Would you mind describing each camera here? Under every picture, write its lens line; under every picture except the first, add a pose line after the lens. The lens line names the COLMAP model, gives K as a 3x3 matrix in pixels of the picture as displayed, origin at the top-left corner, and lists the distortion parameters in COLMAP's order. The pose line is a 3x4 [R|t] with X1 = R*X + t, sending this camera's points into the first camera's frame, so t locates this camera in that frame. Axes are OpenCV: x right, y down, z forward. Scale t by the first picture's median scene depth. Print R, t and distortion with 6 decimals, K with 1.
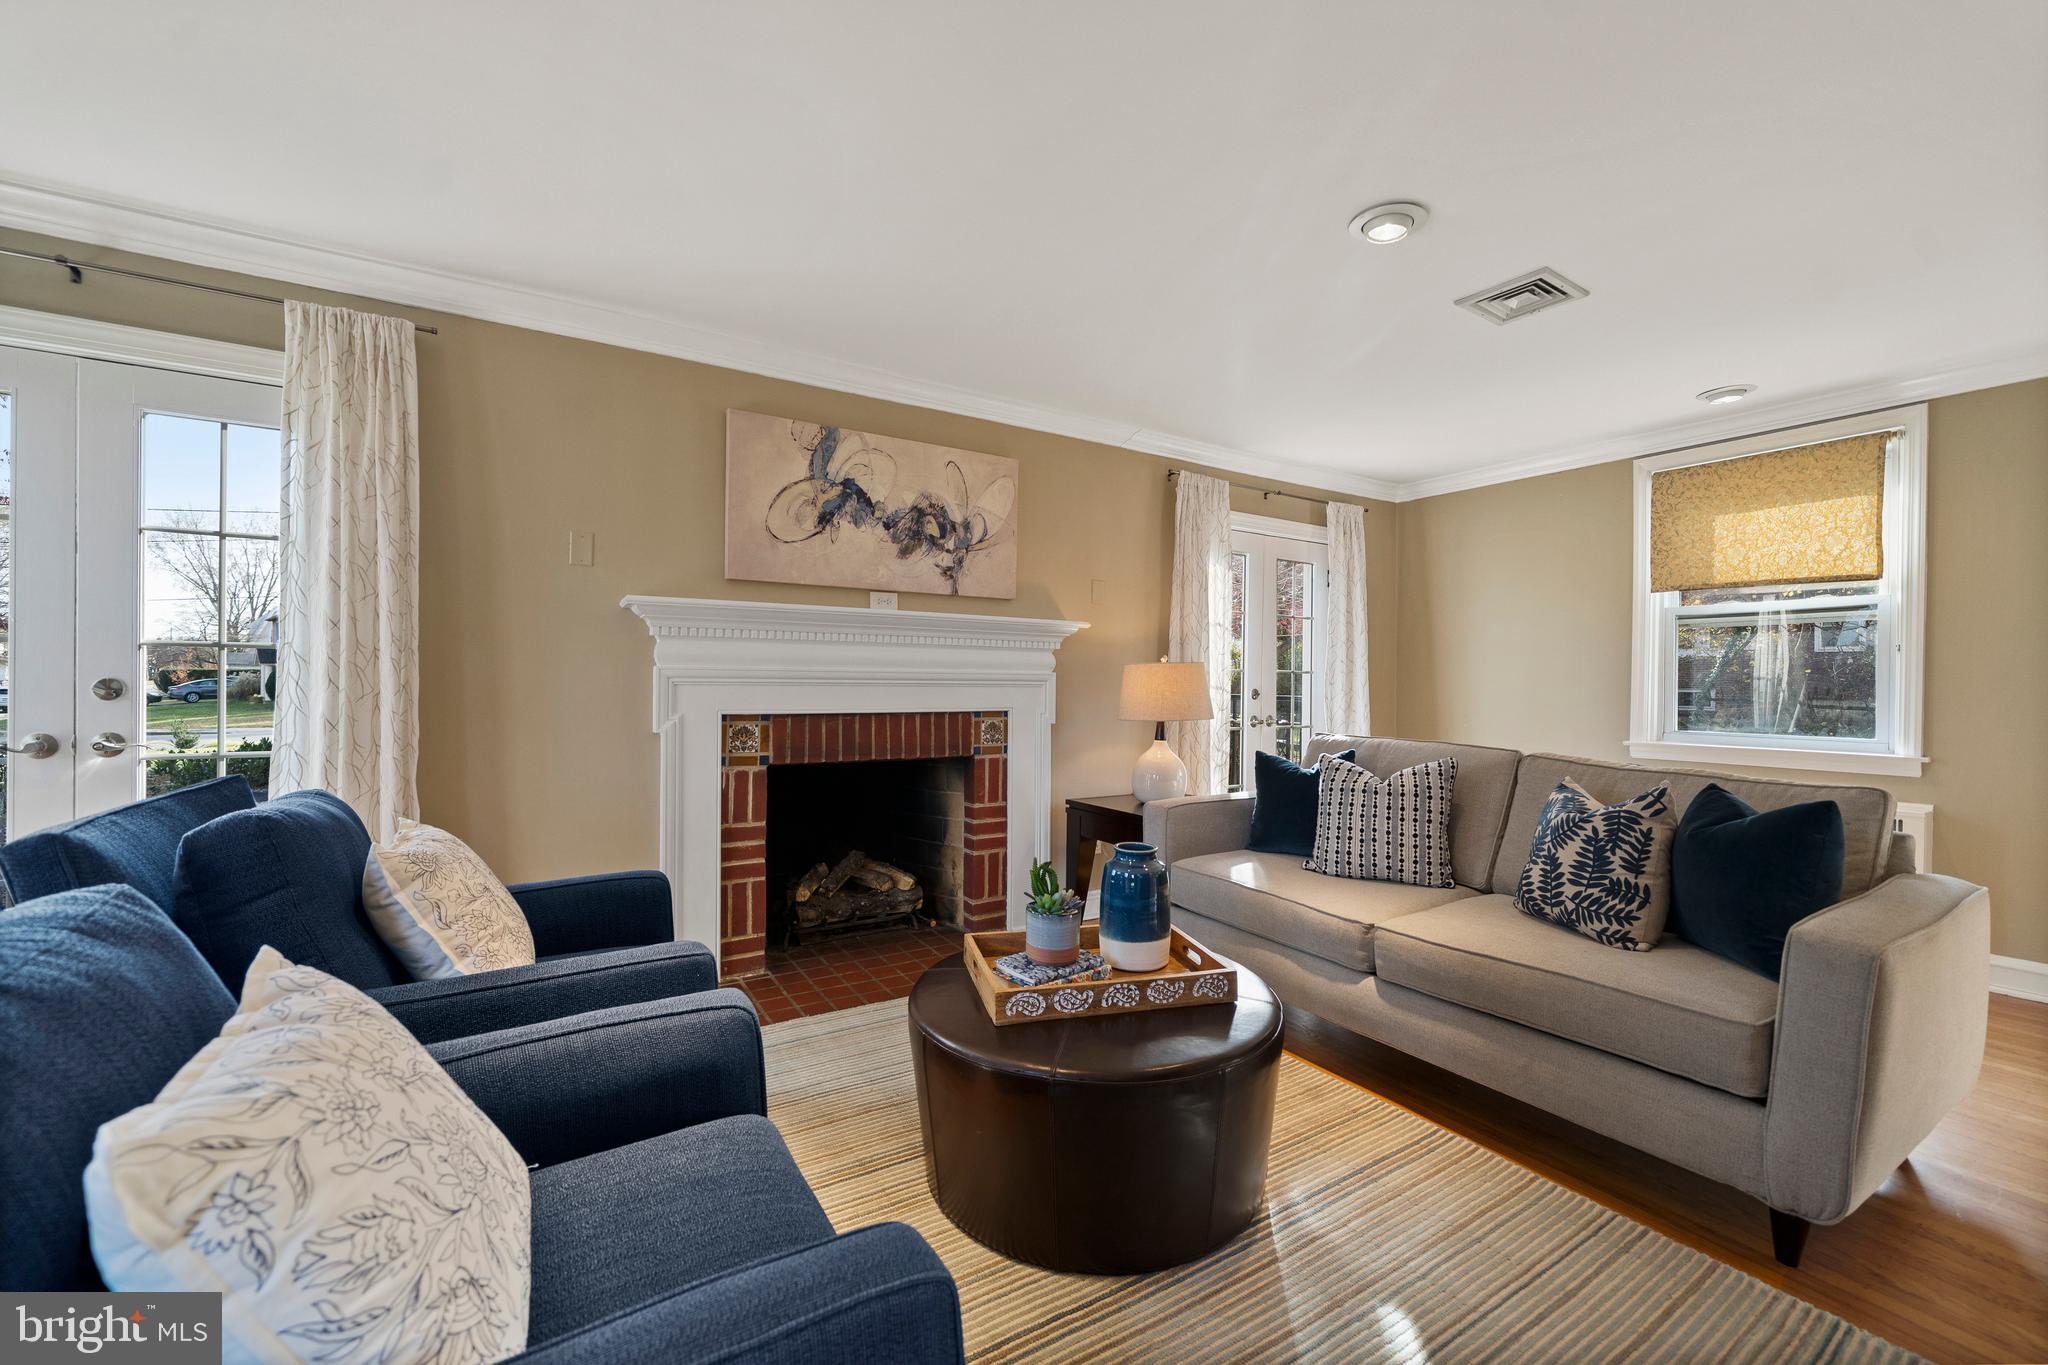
lens RADIAL K [[823.1, 0, 1023.3], [0, 823.1, 685.8], [0, 0, 1]] dist [-0.000663, 0.000011]
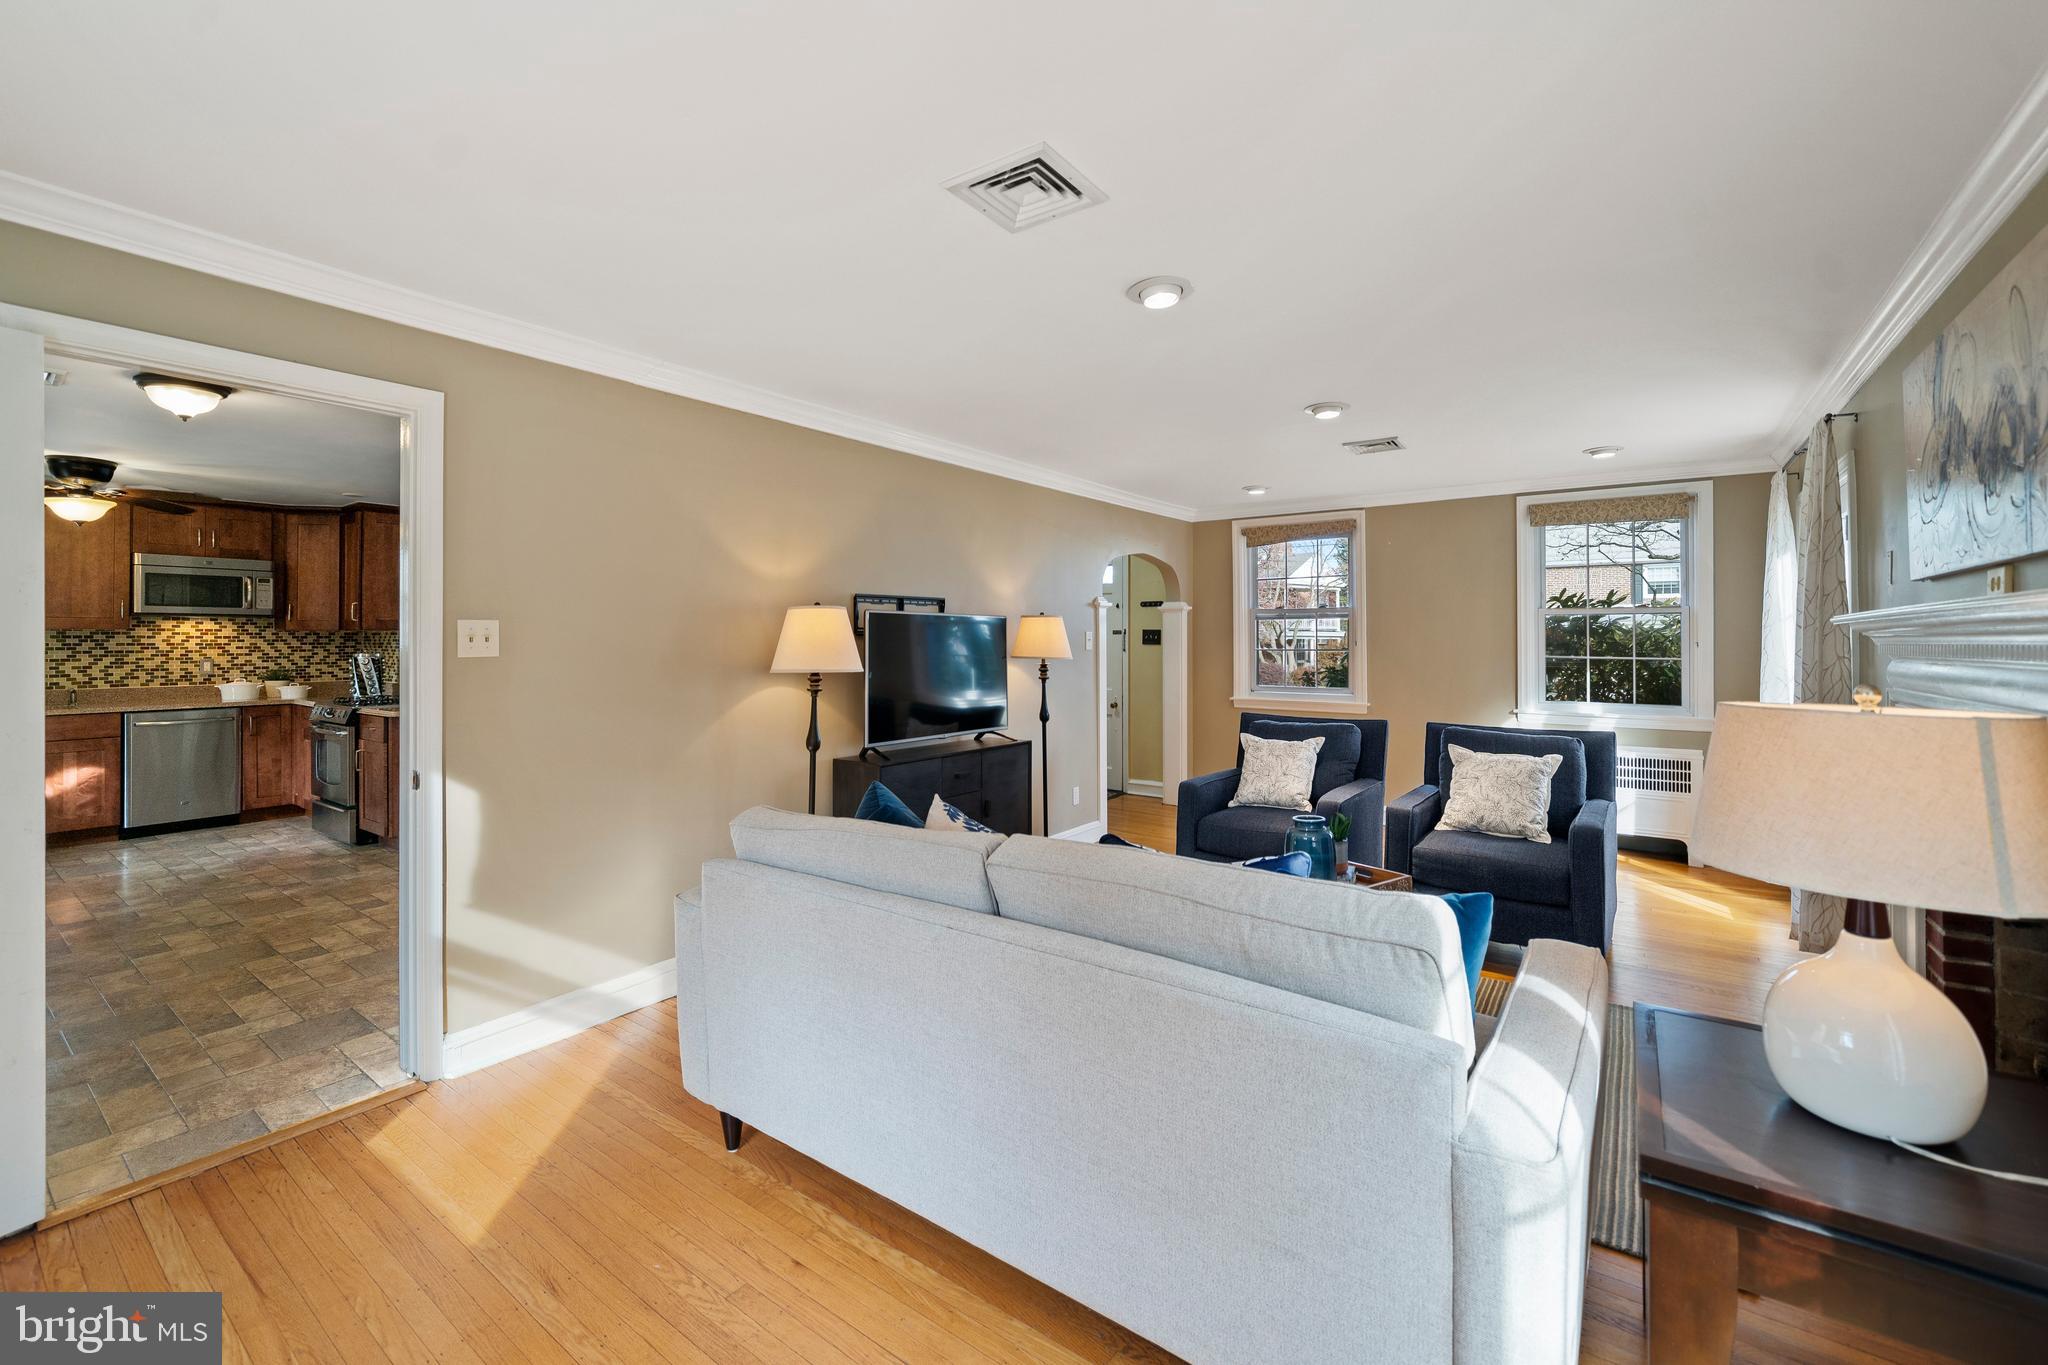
lens RADIAL K [[852.5, 0, 1022.3], [0, 852.5, 633.5], [0, 0, 1]] dist [-0.000608, -0.000026]
pose [[-0.925694, -0.011569, -0.378097, 0.685995], [-0.008029, 0.999908, -0.010939, -0.057846], [0.378189, -0.007090, -0.925701, 1.309324]]
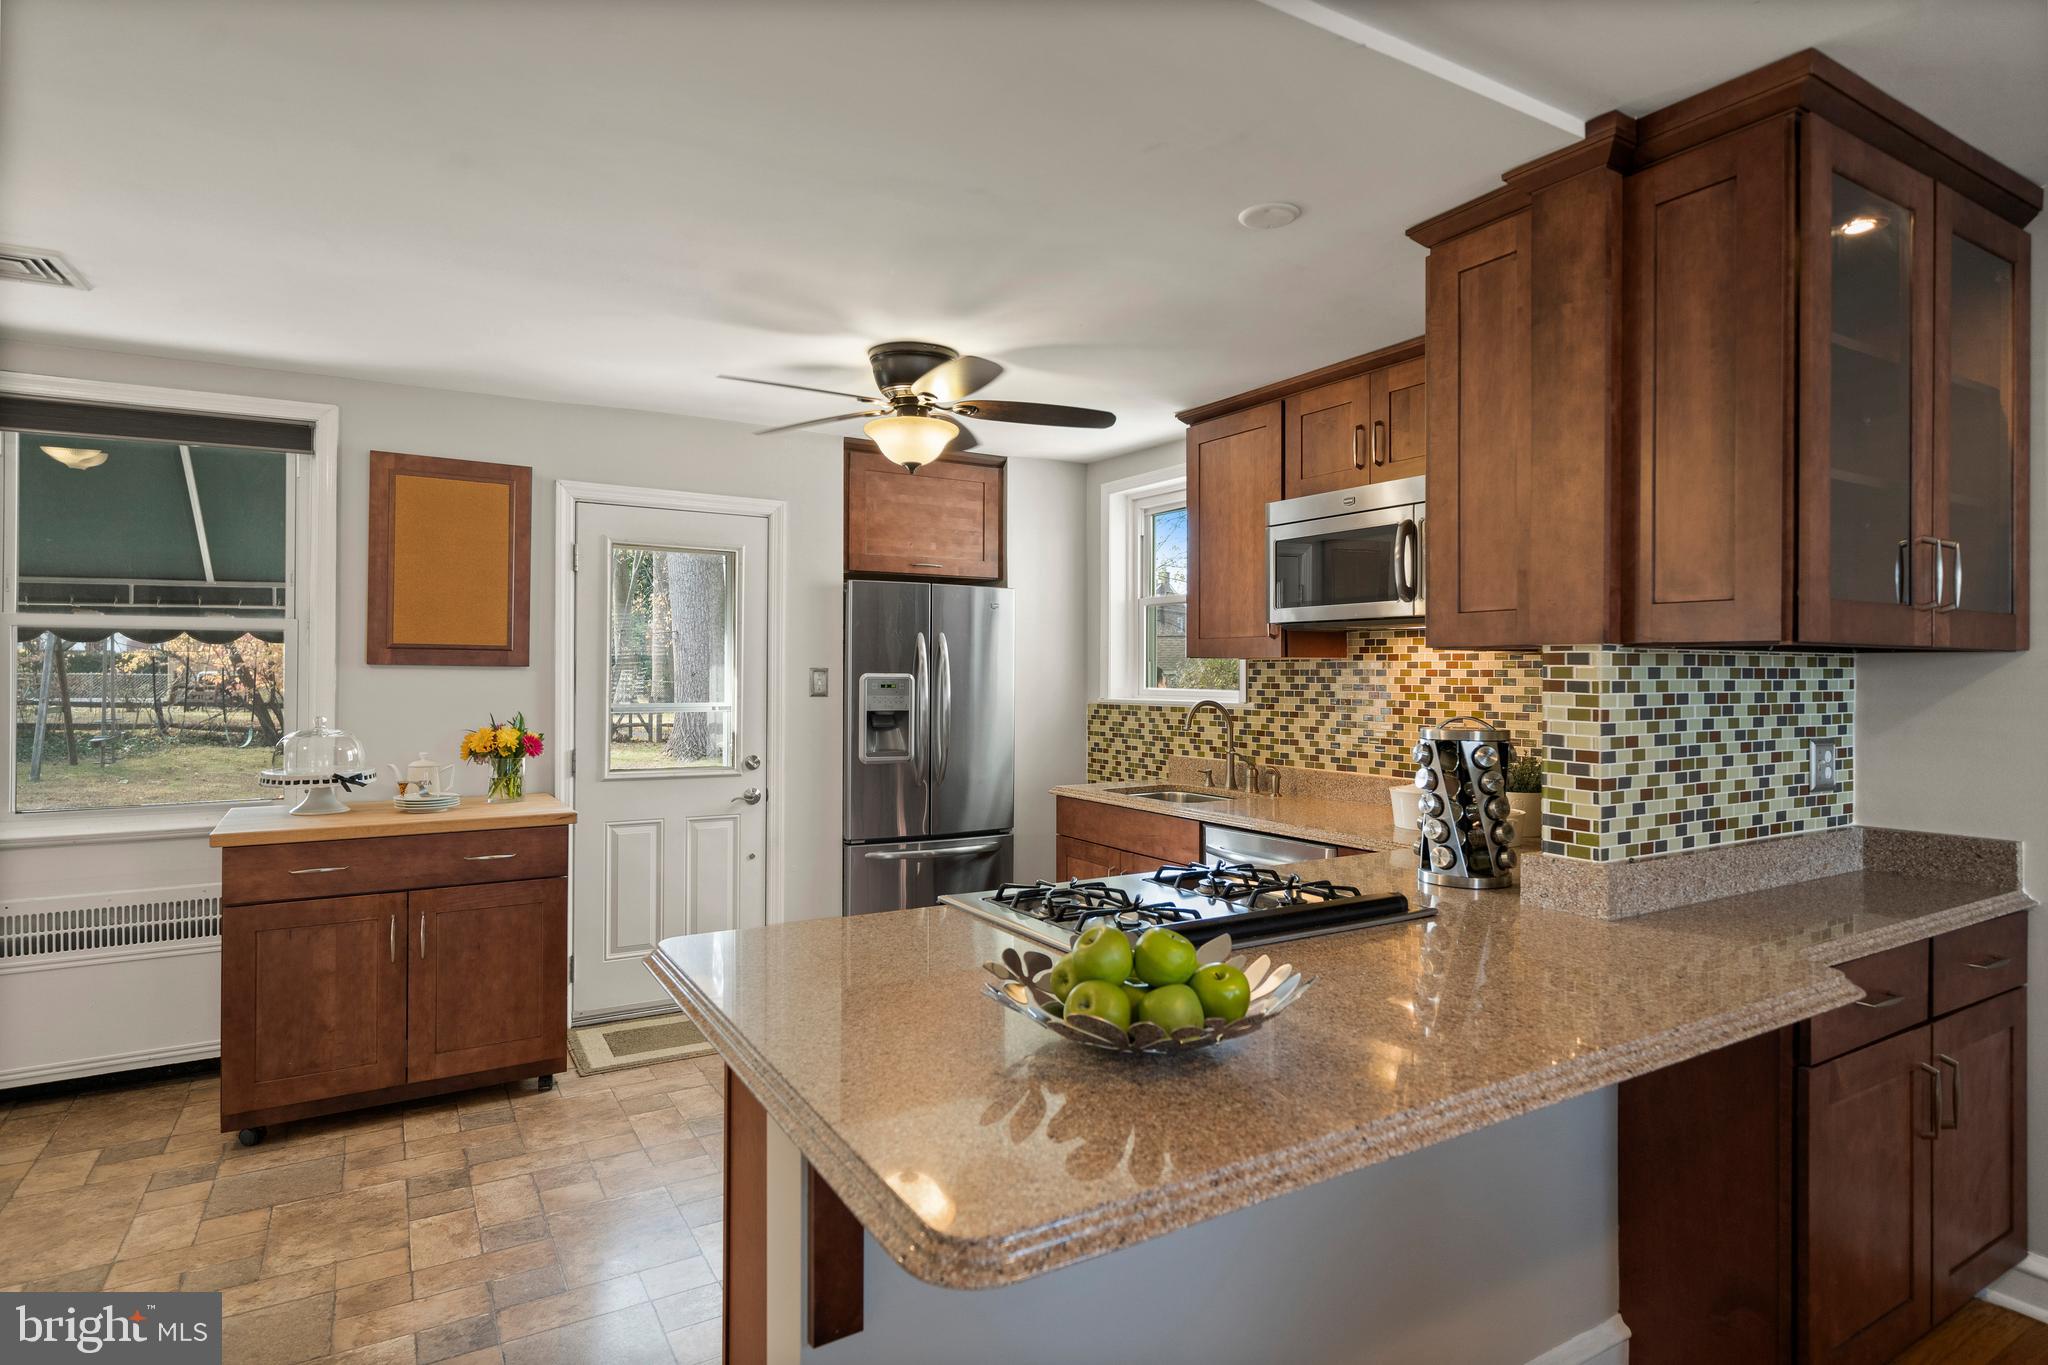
lens RADIAL K [[1084.1, 0, 1023.3], [0, 1084.1, 669.7], [0, 0, 1]] dist [-0.000597, 0.000625]
pose [[0.015605, -0.006931, 0.999854, 0.601827], [-0.000830, 0.999976, 0.006945, -0.065917], [-0.999878, -0.000938, 0.015599, -0.755214]]
